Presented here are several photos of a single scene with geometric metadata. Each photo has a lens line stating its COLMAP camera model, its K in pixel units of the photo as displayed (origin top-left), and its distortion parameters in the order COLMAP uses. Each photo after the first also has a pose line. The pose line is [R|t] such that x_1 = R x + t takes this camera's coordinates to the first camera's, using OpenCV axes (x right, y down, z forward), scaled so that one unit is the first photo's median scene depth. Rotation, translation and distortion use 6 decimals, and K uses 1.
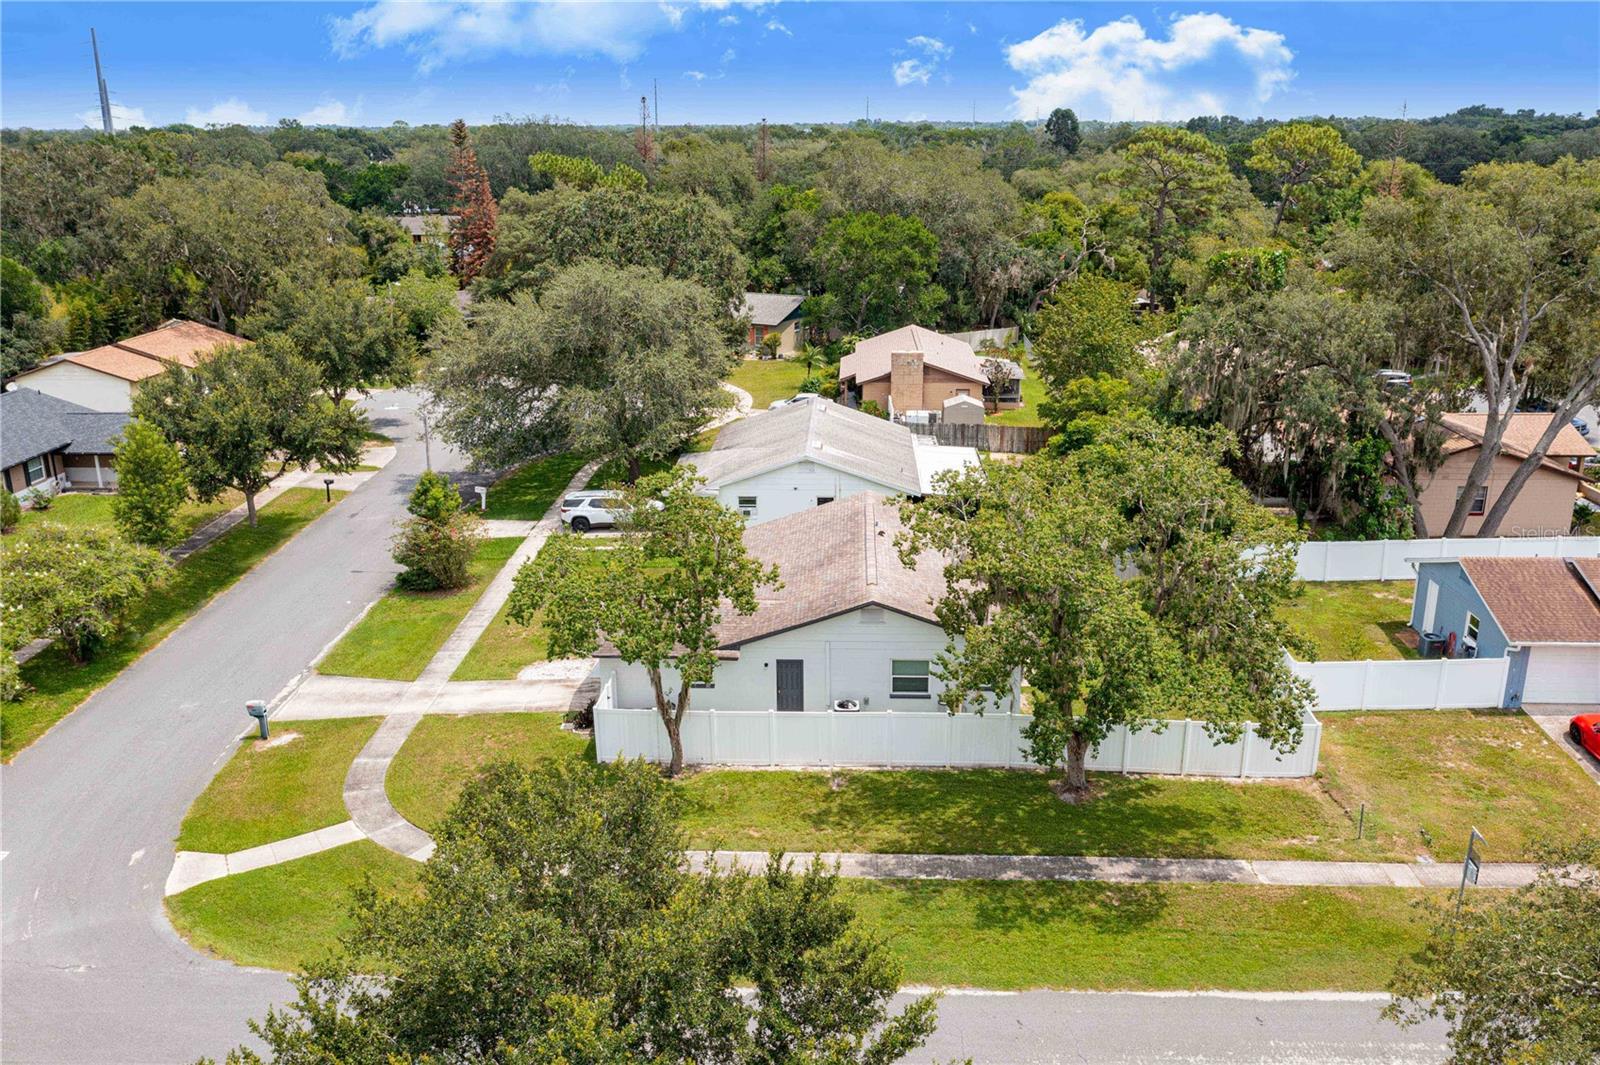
lens RADIAL K [[1308.5, 0, 786.1], [0, 1308.5, 558.6], [0, 0, 1]] dist [-0.005236, -0.018057]
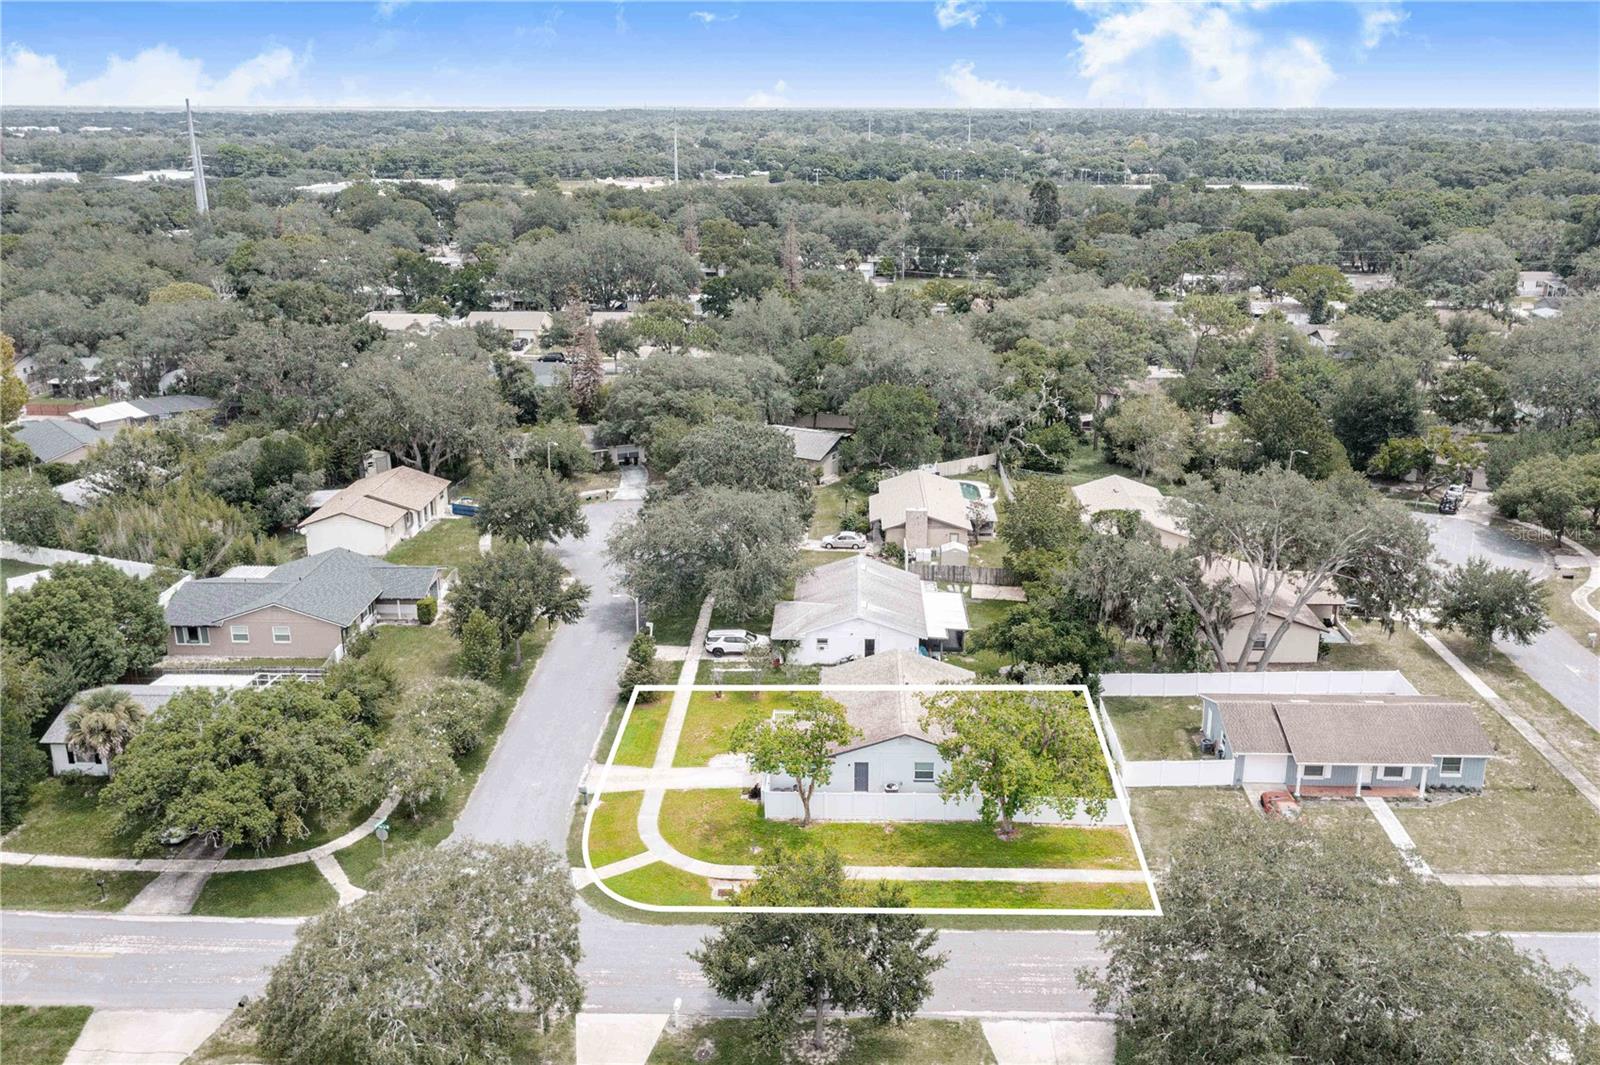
lens RADIAL K [[1264.1, 0, 800.0], [0, 1264.1, 532.5], [0, 0, 1]] dist [-0.004152, -0.002903]
pose [[0.999964, -0.002621, 0.008067, -0.097731], [0.002637, 0.999994, -0.002030, -0.247877], [-0.008061, 0.002052, 0.999965, -0.827506]]
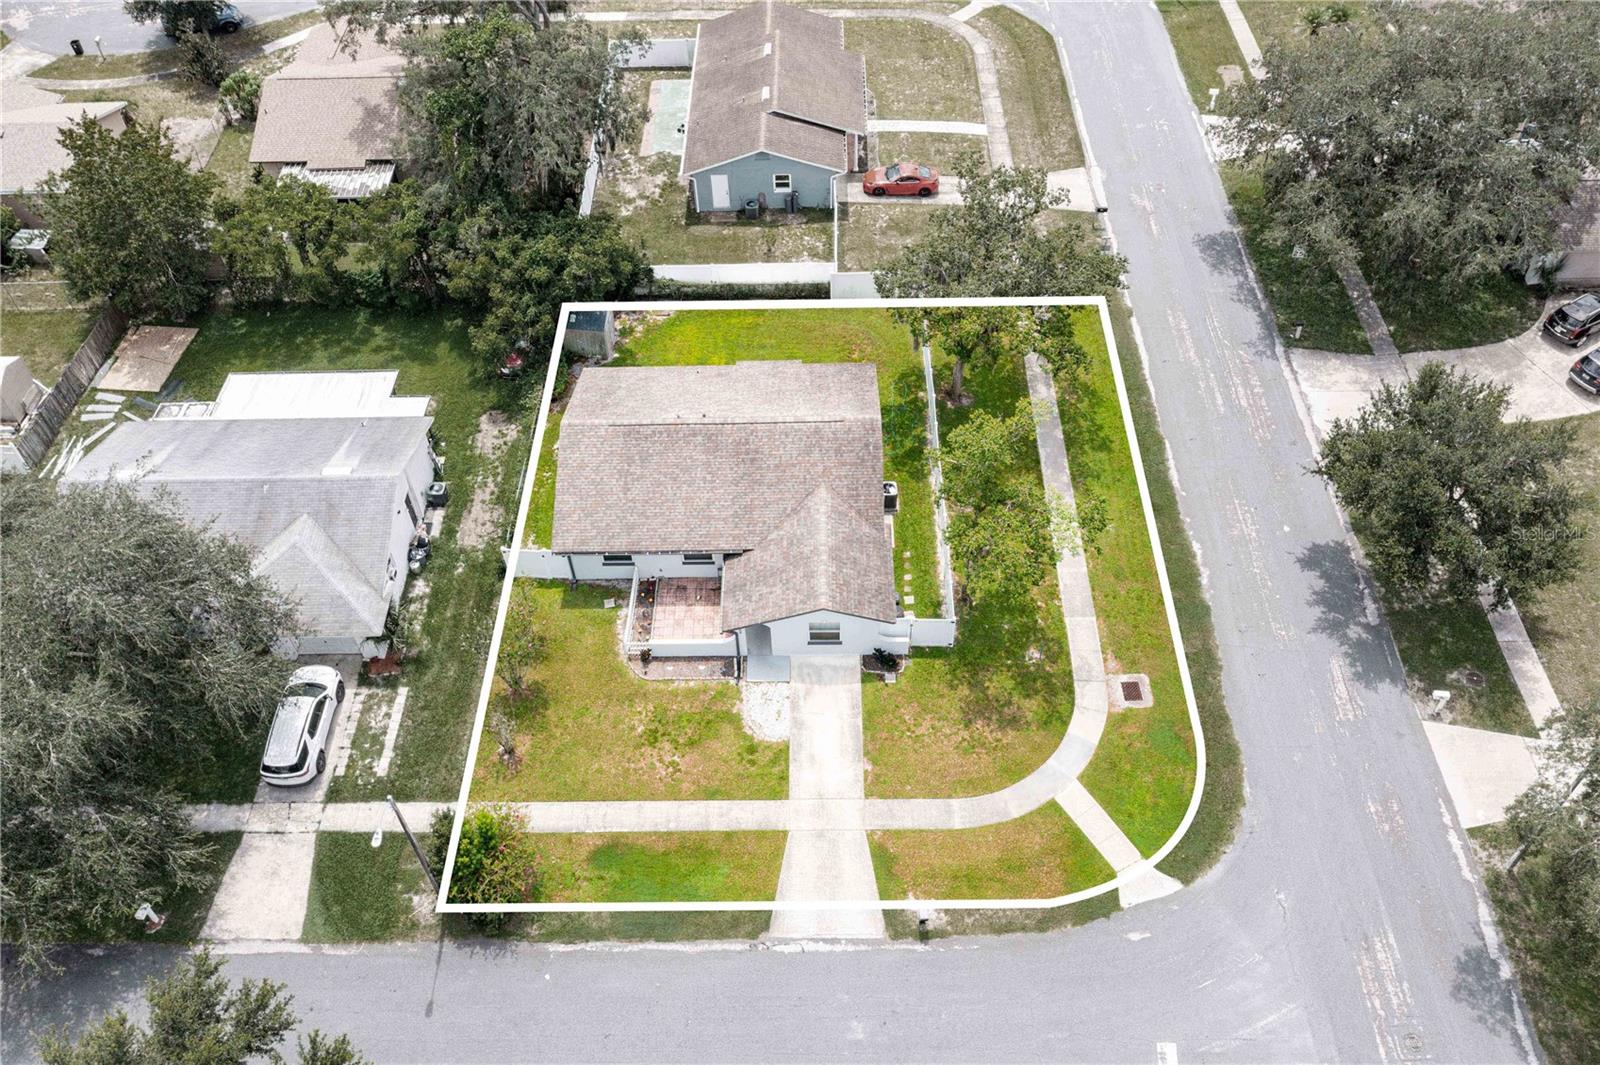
lens RADIAL K [[1308.5, 0, 786.1], [0, 1308.5, 558.6], [0, 0, 1]] dist [-0.005236, -0.018057]
pose [[-0.042995, -0.754724, 0.654633, -0.835556], [0.342848, 0.604303, 0.719217, -0.802745], [-0.938406, 0.255362, 0.232773, 0.766237]]
